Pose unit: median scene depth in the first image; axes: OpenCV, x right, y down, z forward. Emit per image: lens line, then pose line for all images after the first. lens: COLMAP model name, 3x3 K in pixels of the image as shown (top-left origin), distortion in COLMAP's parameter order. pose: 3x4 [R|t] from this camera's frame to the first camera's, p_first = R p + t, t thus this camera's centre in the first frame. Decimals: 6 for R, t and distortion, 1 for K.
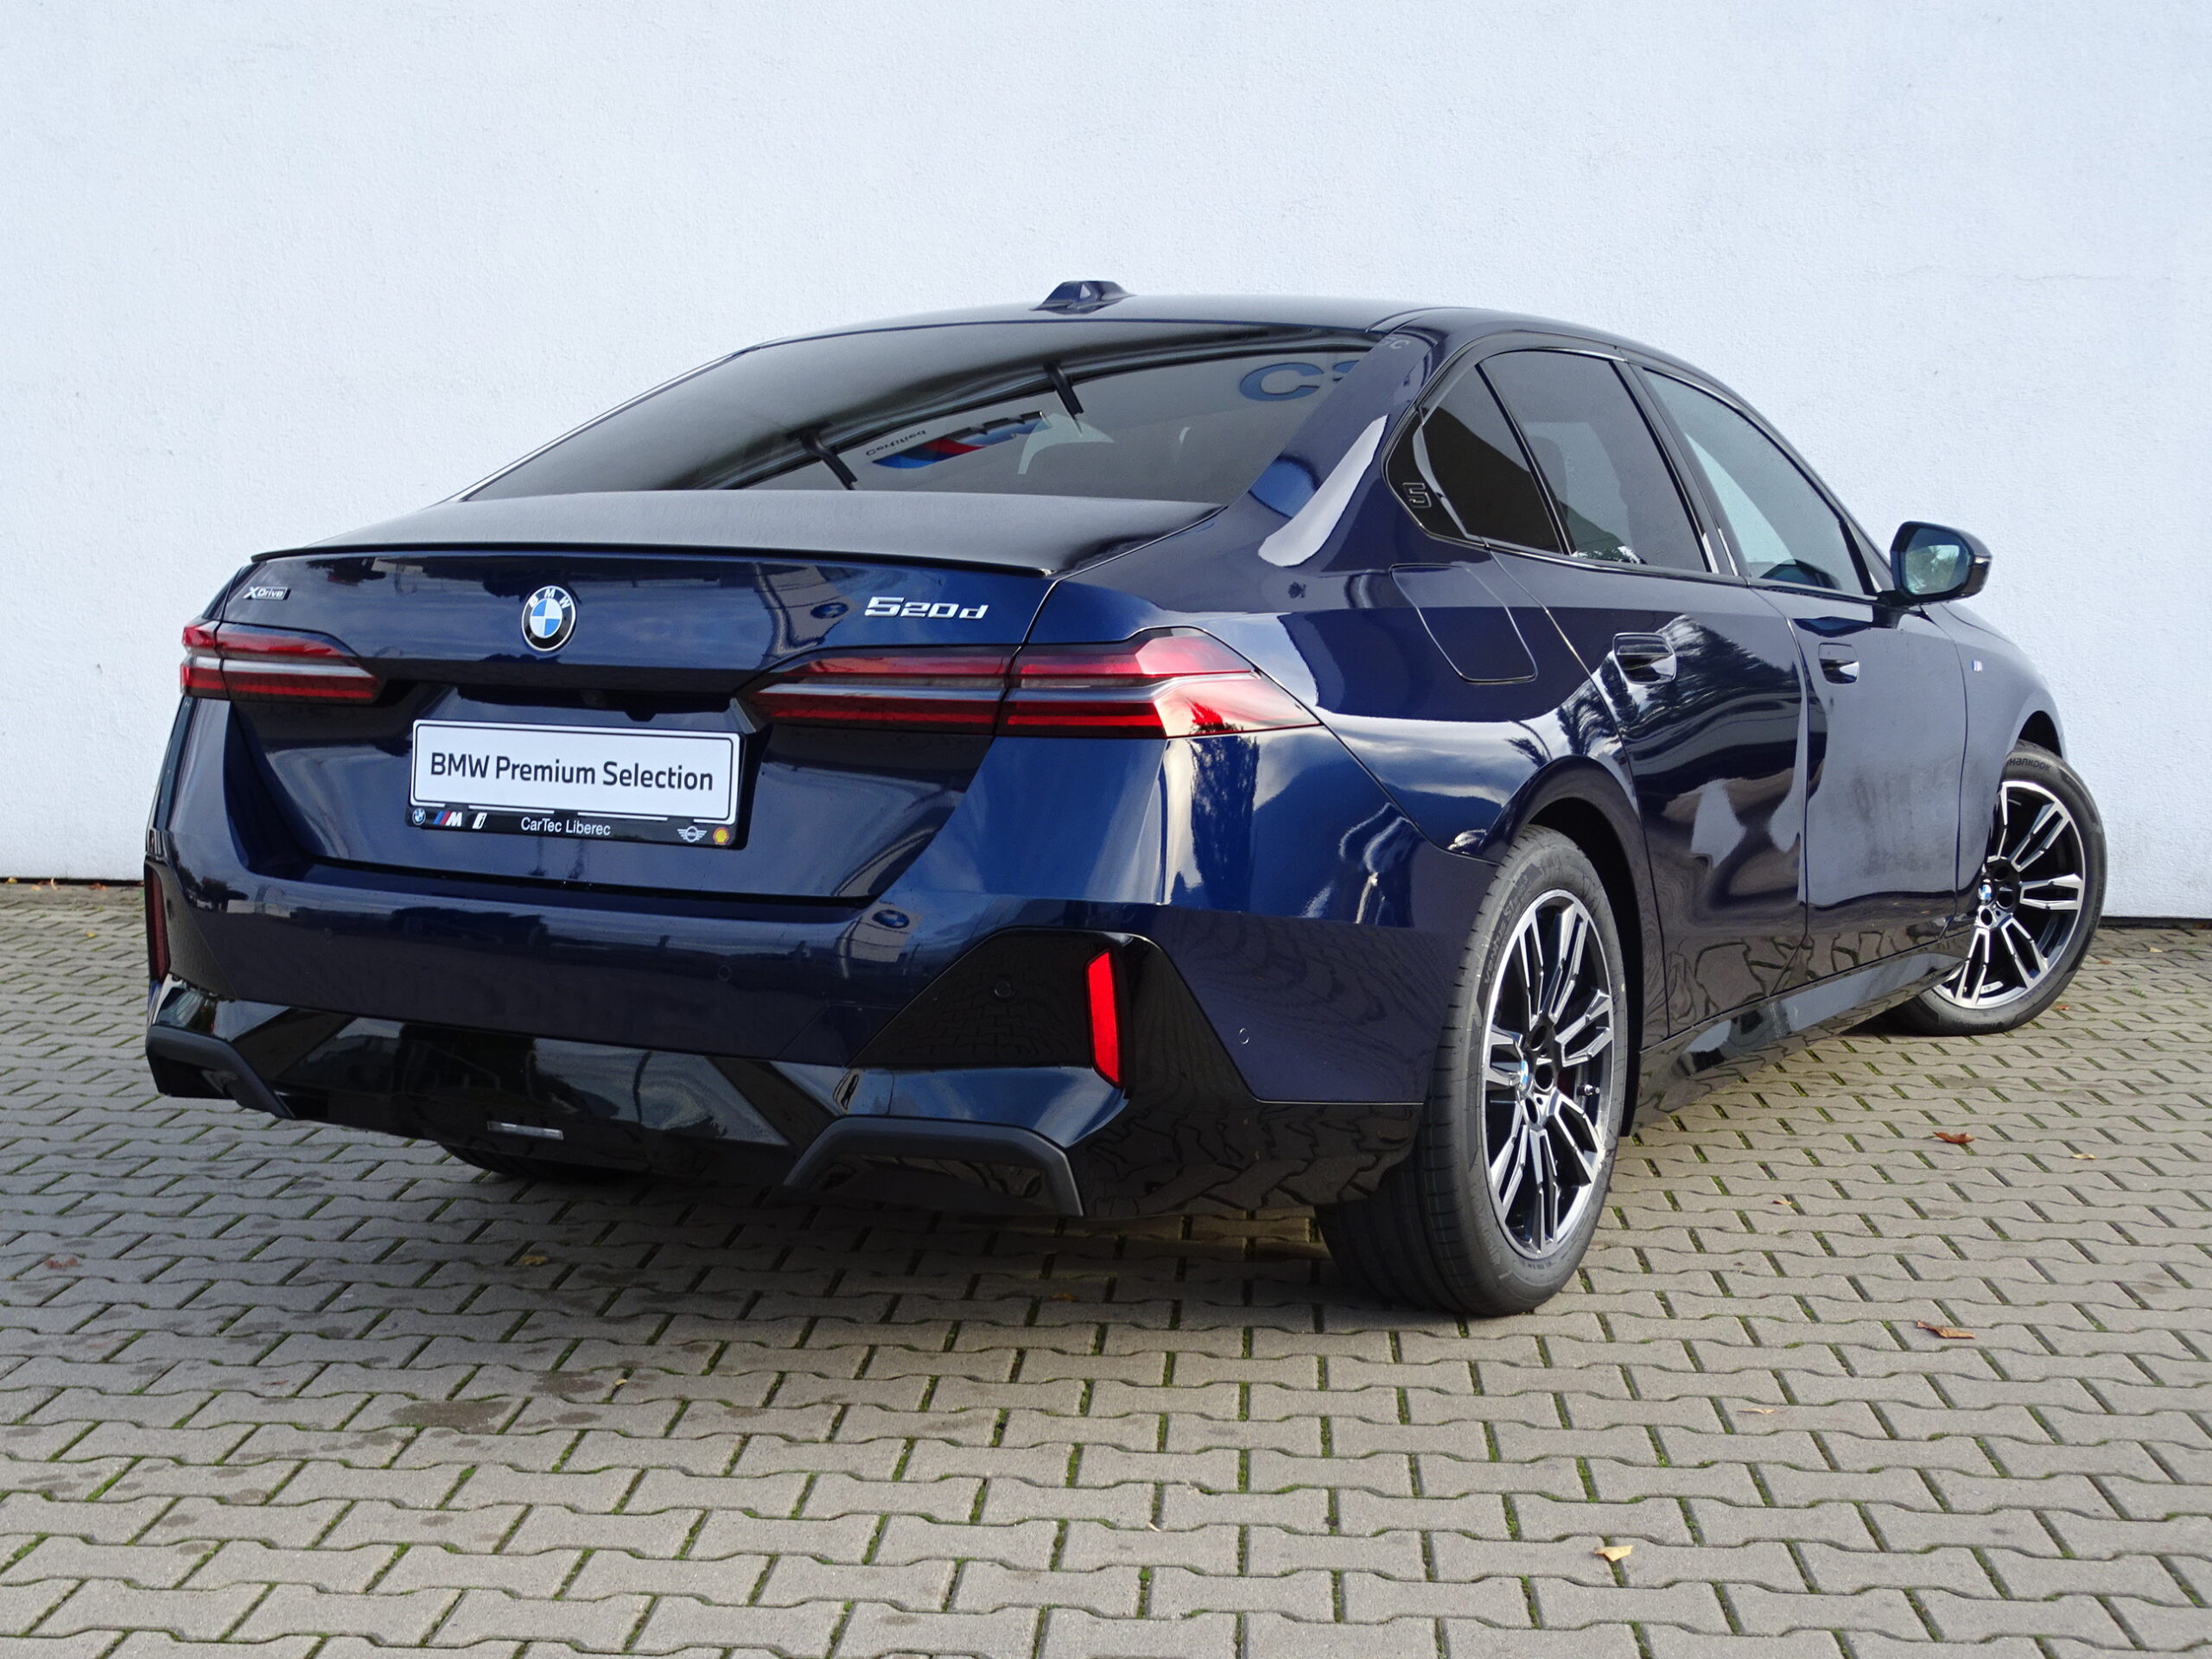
lens RADIAL K [[3022.5, 0, 1104.8], [0, 3022.5, 825.2], [0, 0, 1]] dist [-0.028497, 0.000000]
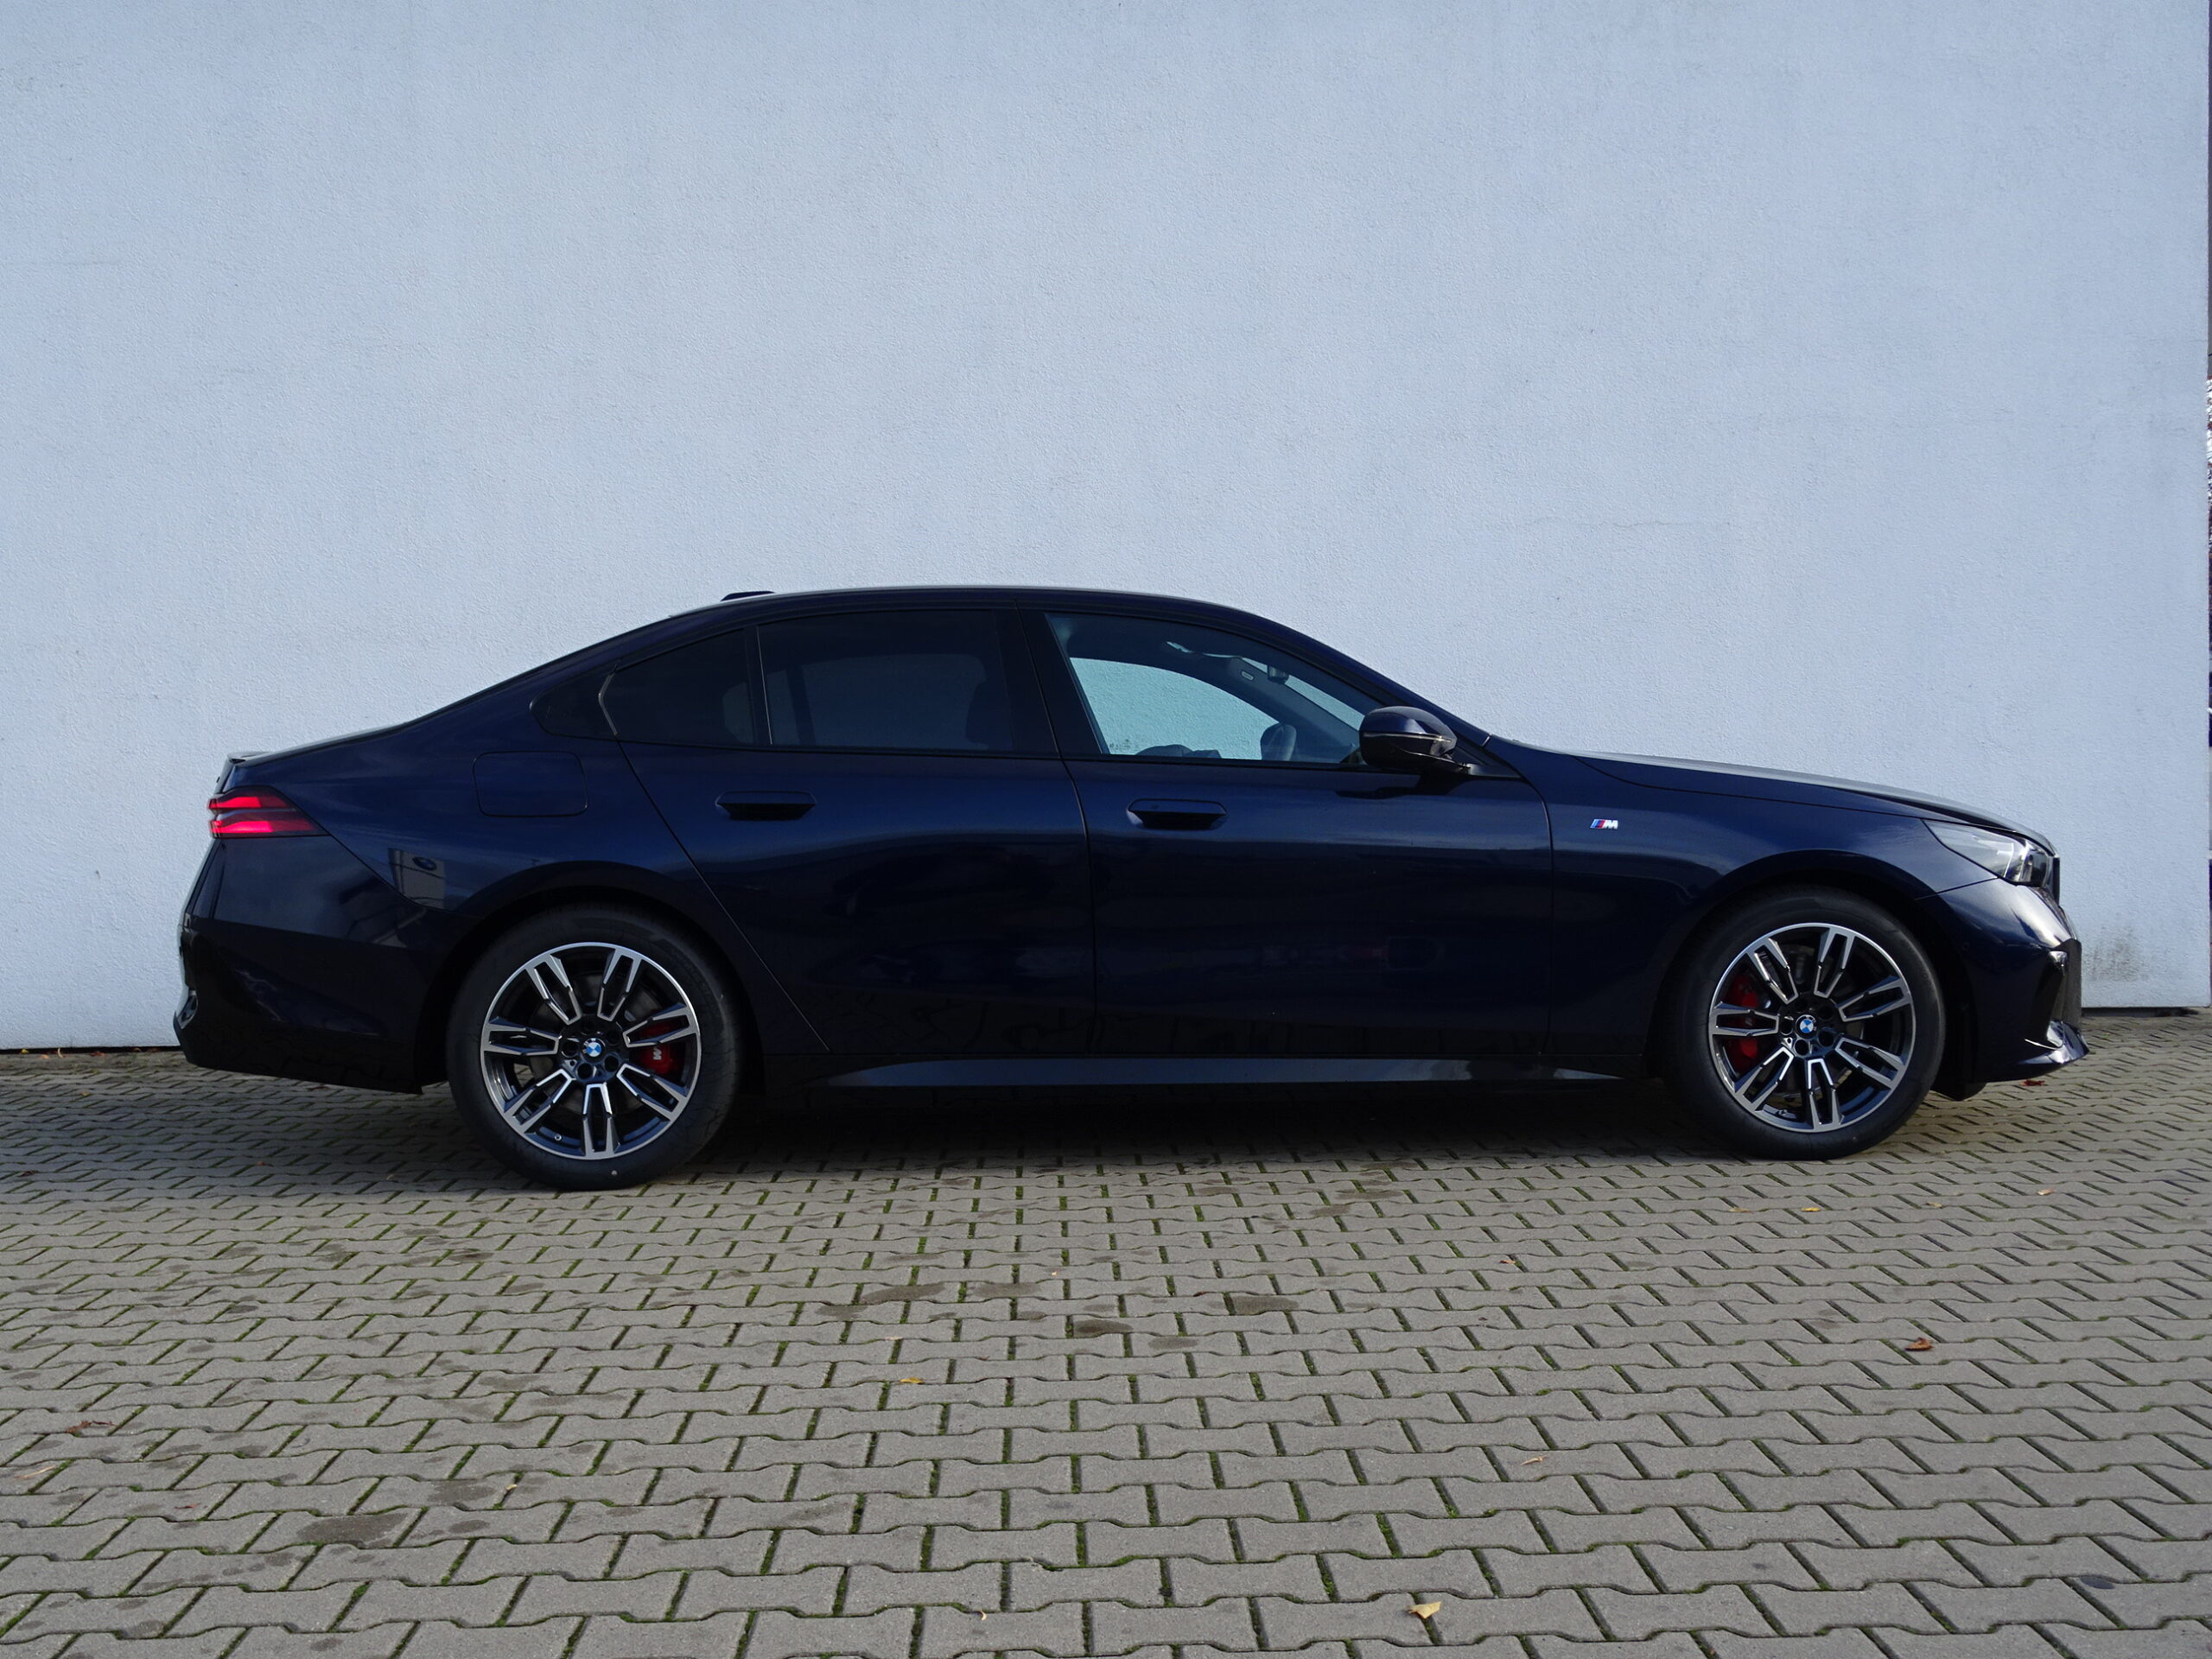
lens RADIAL K [[2272.5, 0, 1095.8], [0, 2272.5, 820.3], [0, 0, 1]] dist [0.007057, 0.000000]
pose [[0.996433, -0.032496, 0.077884, -0.004566], [0.037603, 0.997175, -0.065030, 0.003785], [-0.075550, 0.067726, 0.994839, 0.144801]]
